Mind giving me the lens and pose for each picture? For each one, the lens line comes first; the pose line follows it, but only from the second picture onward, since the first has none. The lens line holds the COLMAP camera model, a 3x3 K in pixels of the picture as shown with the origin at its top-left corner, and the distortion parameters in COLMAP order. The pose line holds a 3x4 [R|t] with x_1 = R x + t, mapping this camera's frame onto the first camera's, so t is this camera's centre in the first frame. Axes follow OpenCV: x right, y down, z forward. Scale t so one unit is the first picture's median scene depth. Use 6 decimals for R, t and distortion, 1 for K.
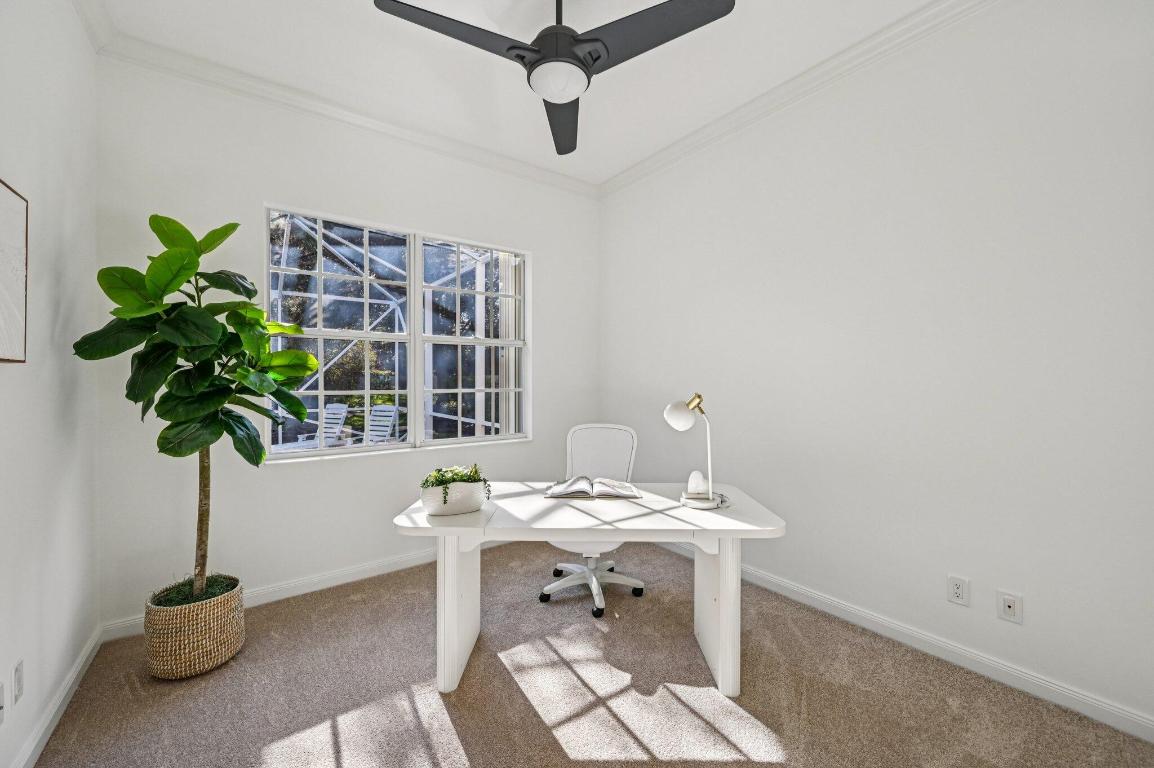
lens RADIAL K [[458.1, 0, 576.3], [0, 458.1, 378.0], [0, 0, 1]] dist [-0.000967, 0.000566]
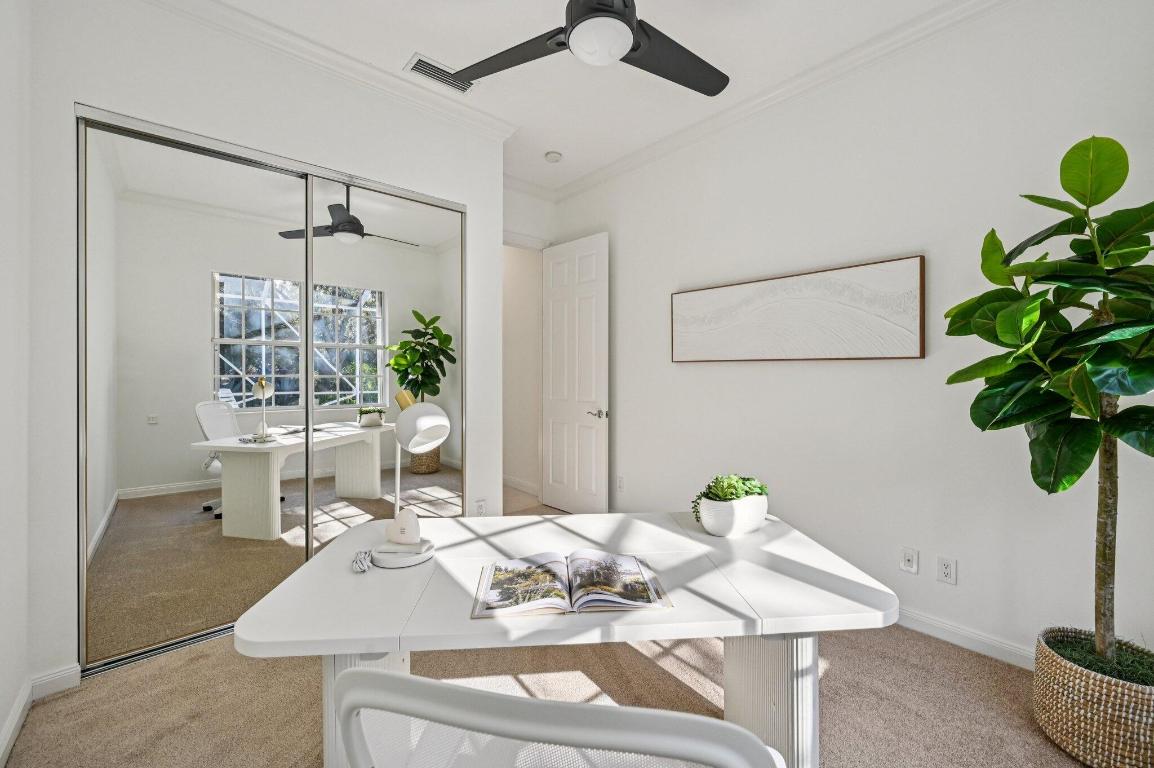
lens RADIAL K [[458.1, 0, 576.3], [0, 458.1, 378.0], [0, 0, 1]] dist [-0.000967, 0.000566]
pose [[-0.993978, 0.010514, -0.109070, 0.107610], [0.010332, 0.999944, 0.002232, 0.022672], [0.109088, 0.001091, -0.994032, 1.892908]]
